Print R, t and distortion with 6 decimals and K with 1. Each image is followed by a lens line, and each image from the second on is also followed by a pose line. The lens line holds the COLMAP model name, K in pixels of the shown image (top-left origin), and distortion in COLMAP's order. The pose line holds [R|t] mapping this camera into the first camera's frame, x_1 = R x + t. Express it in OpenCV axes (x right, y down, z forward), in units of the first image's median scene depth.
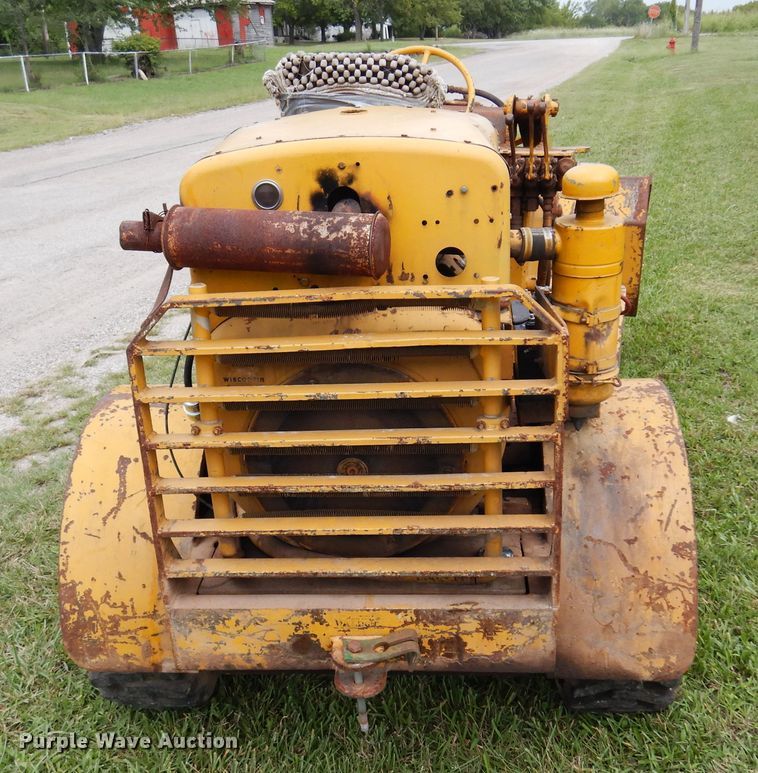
lens RADIAL K [[957.6, 0, 360.8], [0, 957.6, 429.6], [0, 0, 1]] dist [0.026679, 0.000000]
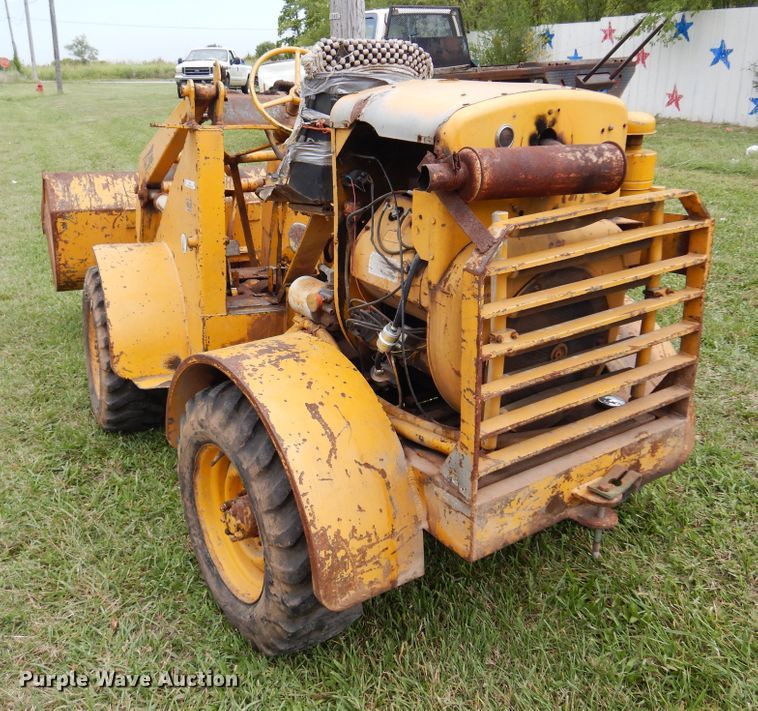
lens RADIAL K [[793.7, 0, 311.4], [0, 793.7, 345.0], [0, 0, 1]] dist [0.023890, 0.000000]
pose [[0.799850, -0.177640, 0.573310, -0.717406], [0.218557, 0.975821, -0.002561, -0.030874], [-0.558993, 0.127349, 0.819334, 0.270621]]
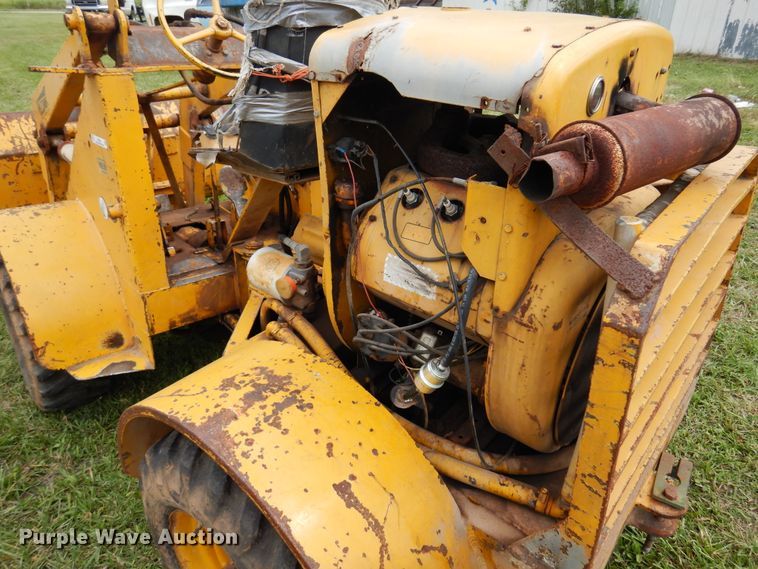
lens RADIAL K [[539.6, 0, 374.2], [0, 539.6, 282.9], [0, 0, 1]] dist [0.023691, -0.007906]
pose [[0.581955, -0.352952, 0.732634, -0.476771], [0.302812, 0.930169, 0.207583, -0.194732], [-0.754740, 0.101046, 0.648195, 0.670791]]
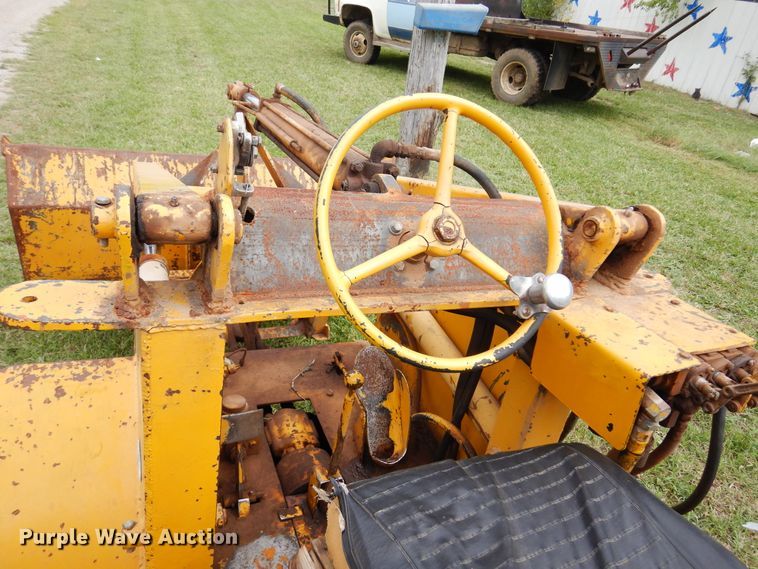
lens RADIAL K [[539.6, 0, 375.2], [0, 539.6, 286.7], [0, 0, 1]] dist [0.023691, -0.007906]
pose [[0.786186, -0.170513, 0.594000, -0.166188], [0.072424, 0.979980, 0.185456, -0.461387], [-0.613731, -0.102783, 0.782796, 1.037318]]
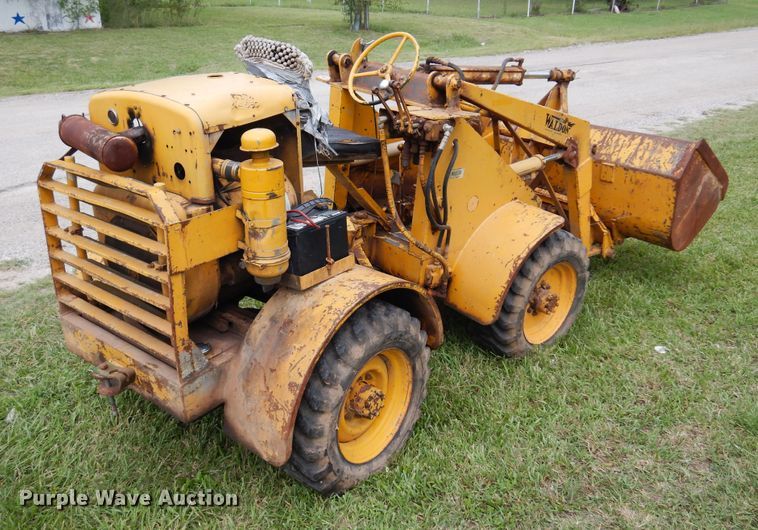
lens RADIAL K [[654.0, 0, 344.8], [0, 654.0, 249.9], [0, 0, 1]] dist [0.026969, -0.001132]
pose [[0.814167, 0.255718, -0.521288, 0.782442], [-0.252794, 0.964351, 0.078241, -0.163604], [0.522712, 0.068077, 0.849787, 0.132120]]
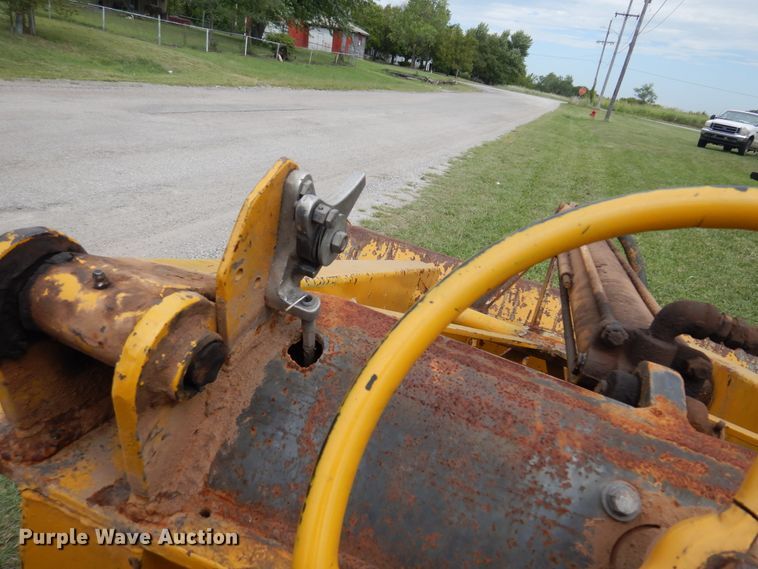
lens RADIAL K [[539.6, 0, 378.2], [0, 539.6, 289.3], [0, 0, 1]] dist [0.023691, -0.007906]
pose [[0.975065, 0.220186, 0.027674, -0.013936], [-0.220447, 0.975375, 0.006751, -0.473951], [-0.025506, -0.012683, 0.999594, 1.173052]]
